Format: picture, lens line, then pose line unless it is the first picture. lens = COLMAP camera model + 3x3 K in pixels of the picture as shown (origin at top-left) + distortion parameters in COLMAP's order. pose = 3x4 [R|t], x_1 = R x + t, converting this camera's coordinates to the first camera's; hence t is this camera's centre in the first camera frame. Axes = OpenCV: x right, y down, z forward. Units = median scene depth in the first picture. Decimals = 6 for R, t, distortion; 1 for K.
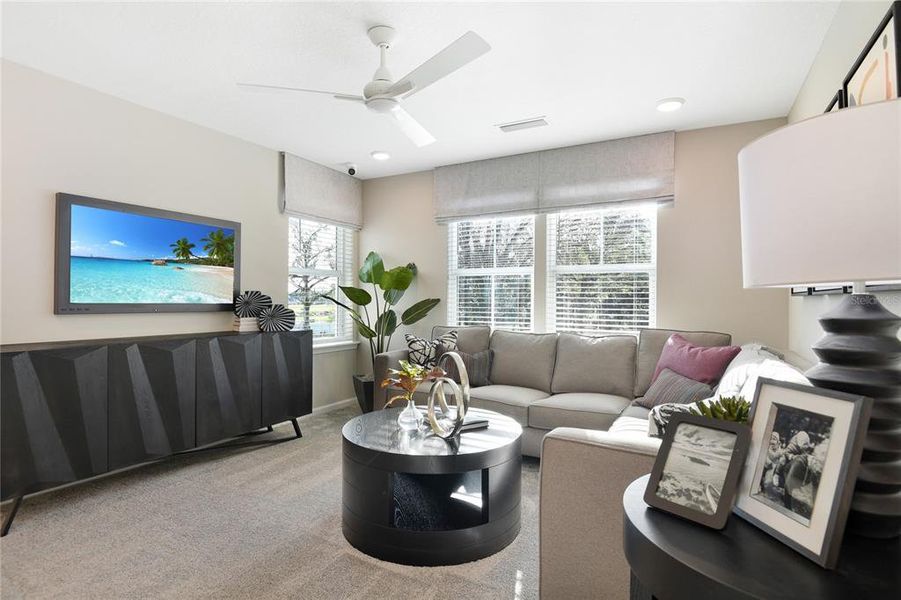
lens RADIAL K [[476.8, 0, 503.6], [0, 476.8, 300.3], [0, 0, 1]] dist [-0.000861, -0.000239]
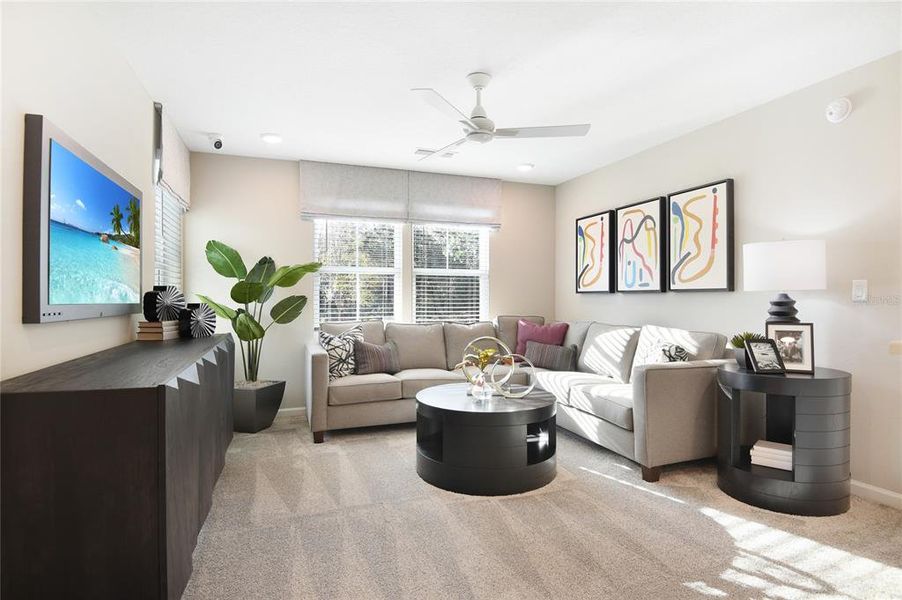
lens RADIAL K [[467.0, 0, 451.0], [0, 467.0, 300.0], [0, 0, 1]] dist [-0.000086, -0.000138]
pose [[0.650000, -0.011015, 0.759854, -0.774831], [0.005390, 0.999937, 0.009884, -0.002753], [-0.759915, -0.002329, 0.650018, 0.174768]]
